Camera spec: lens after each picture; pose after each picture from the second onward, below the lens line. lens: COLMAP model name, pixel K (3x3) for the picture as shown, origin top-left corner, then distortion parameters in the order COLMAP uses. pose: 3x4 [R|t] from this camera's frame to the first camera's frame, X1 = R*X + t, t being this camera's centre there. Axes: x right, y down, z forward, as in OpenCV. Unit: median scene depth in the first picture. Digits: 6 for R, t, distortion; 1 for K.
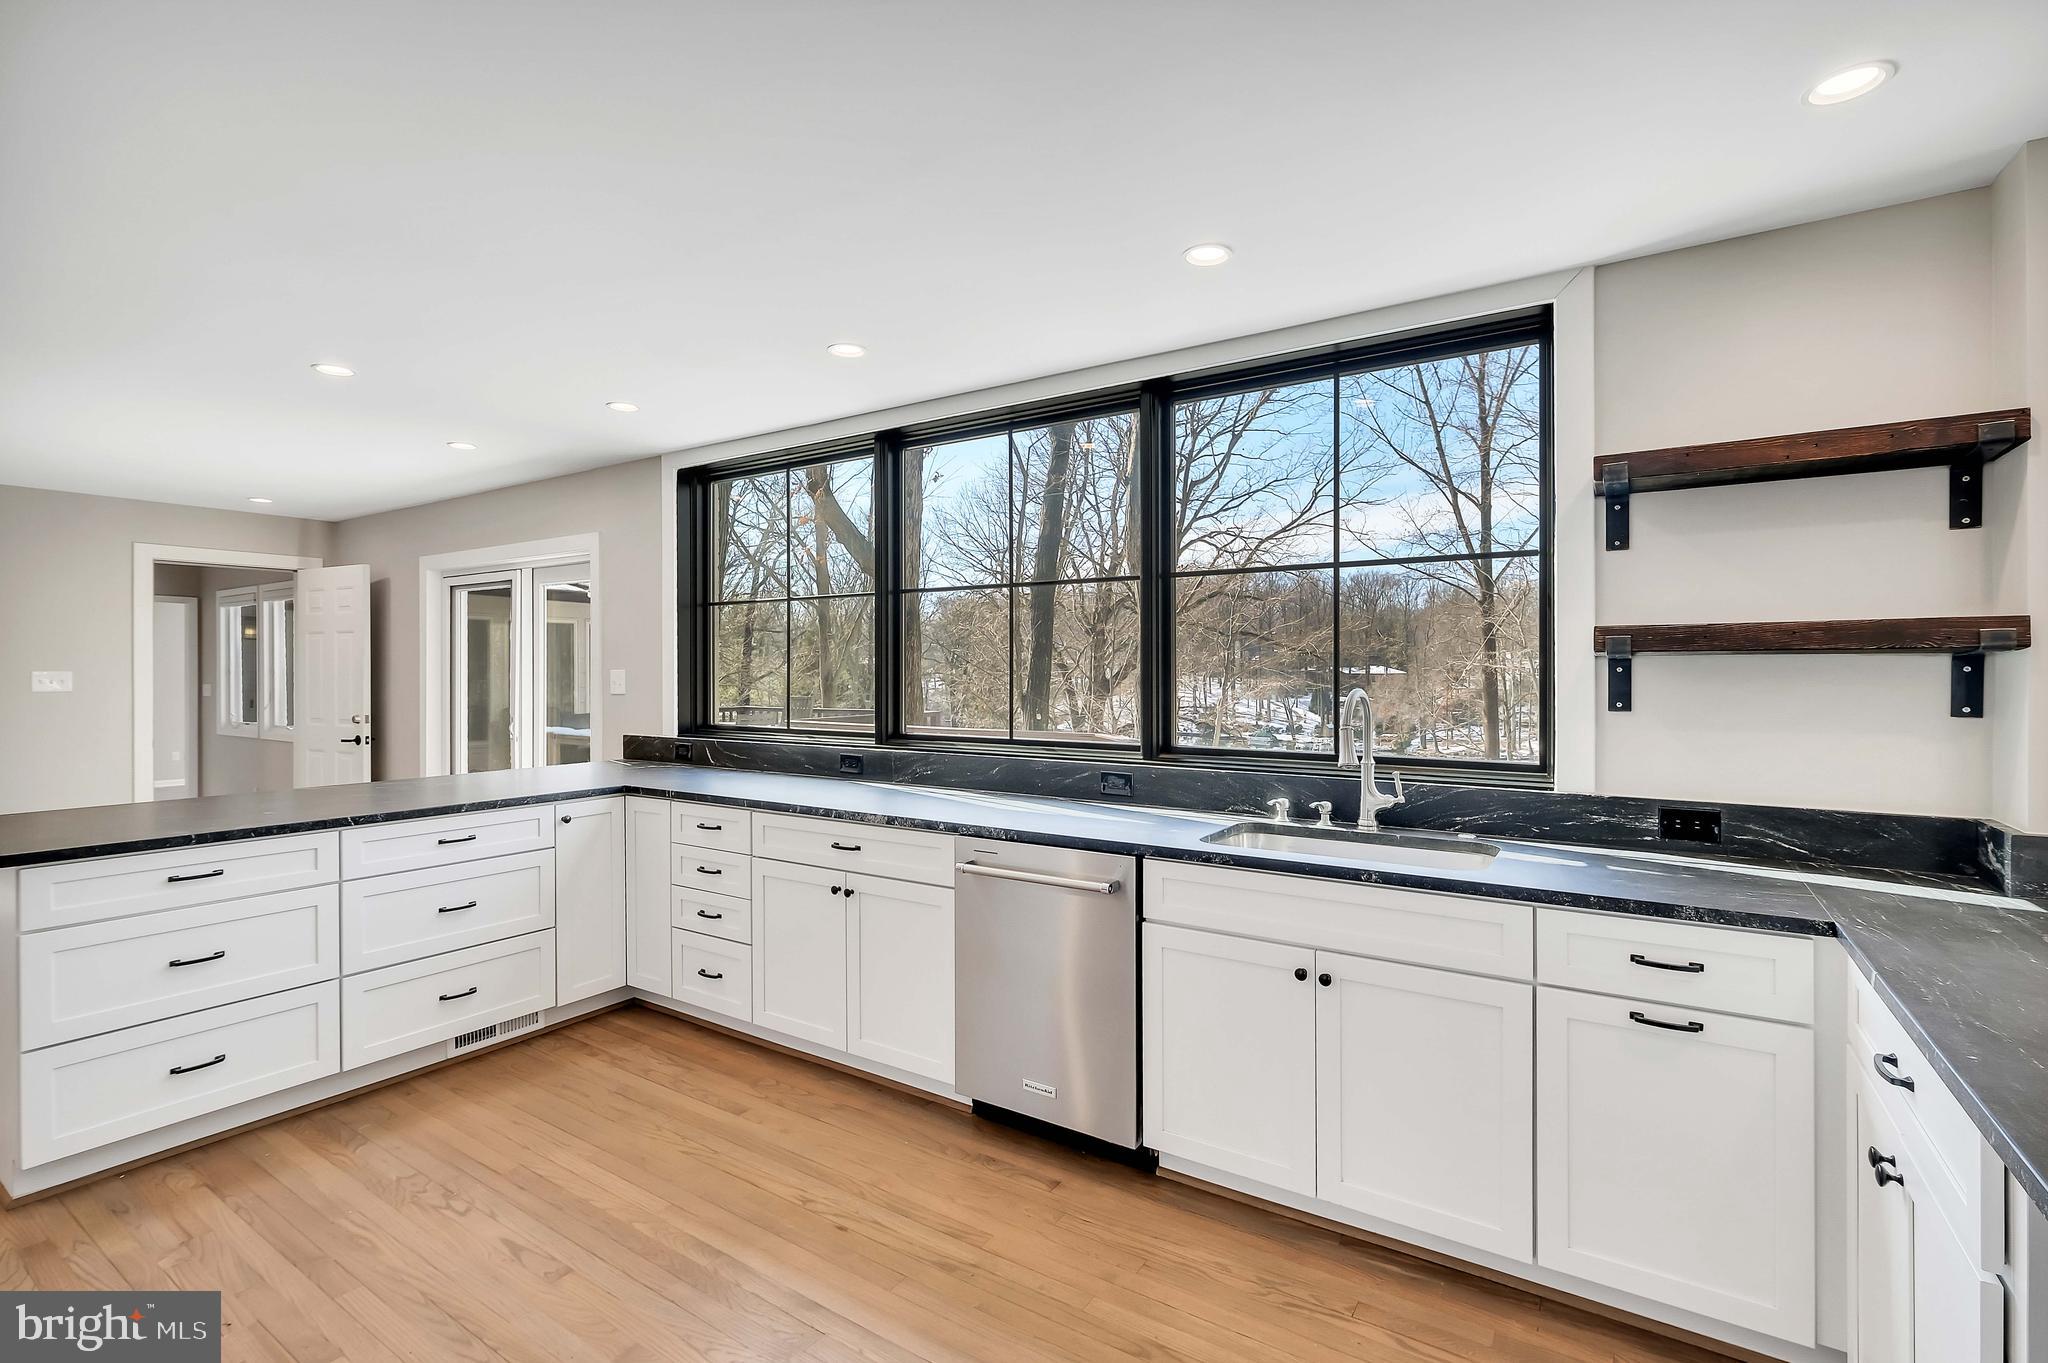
lens RADIAL K [[926.5, 0, 1024.0], [0, 926.5, 681.5], [0, 0, 1]] dist [-0.007908, -0.000477]
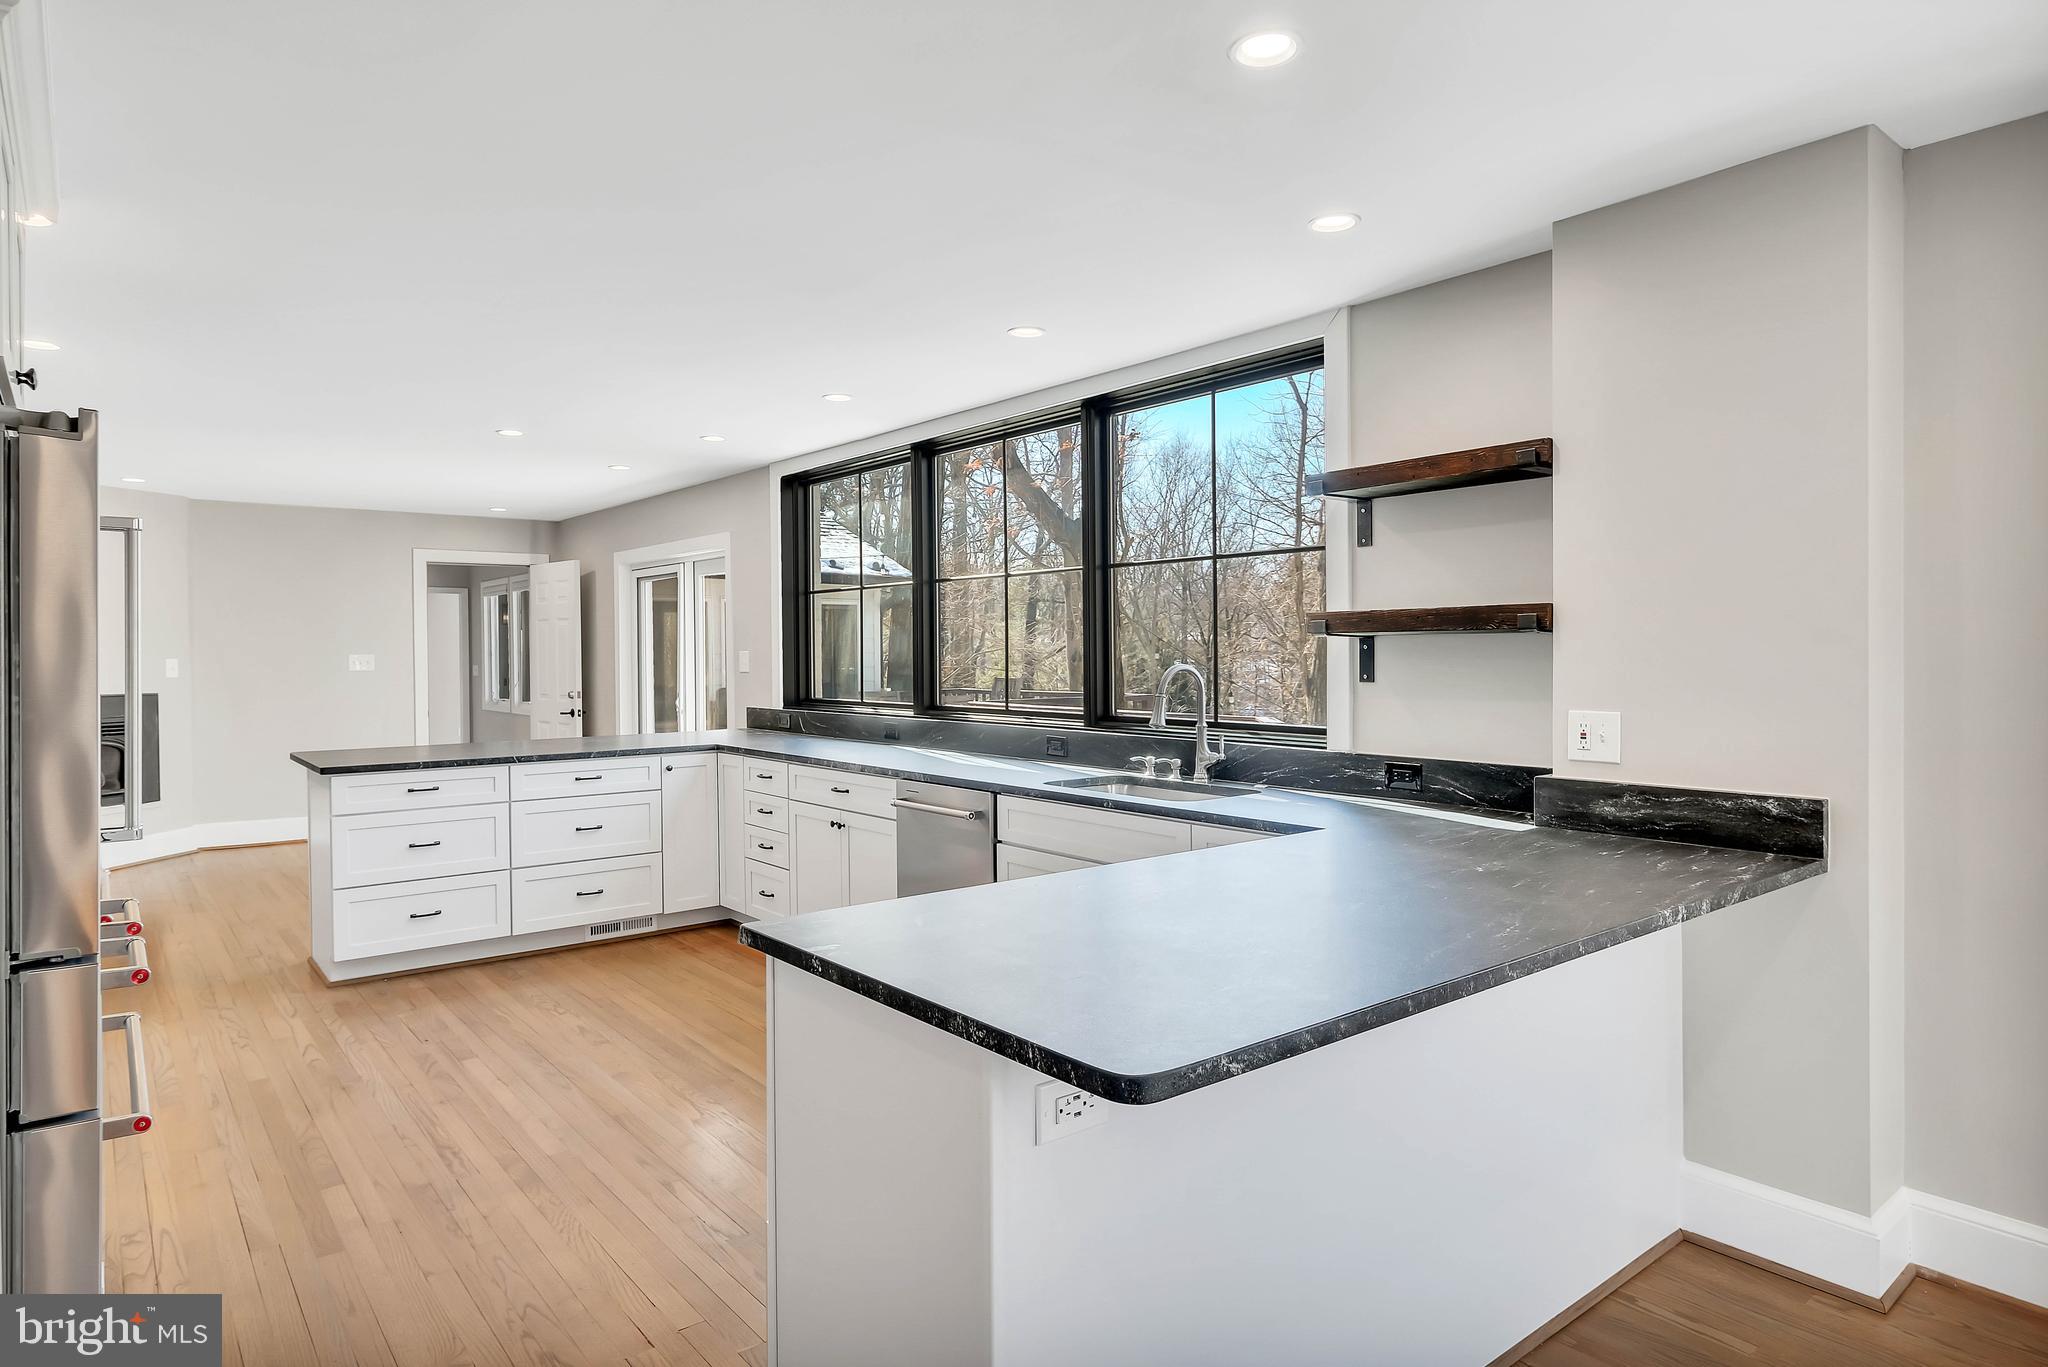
lens RADIAL K [[1189.4, 0, 1024.0], [0, 1189.4, 683.5], [0, 0, 1]] dist [-0.000086, 0.000402]
pose [[0.949739, 0.002627, -0.313033, 0.522525], [0.003200, 0.999831, 0.018099, 0.003403], [0.313028, -0.018191, 0.949570, -0.438480]]
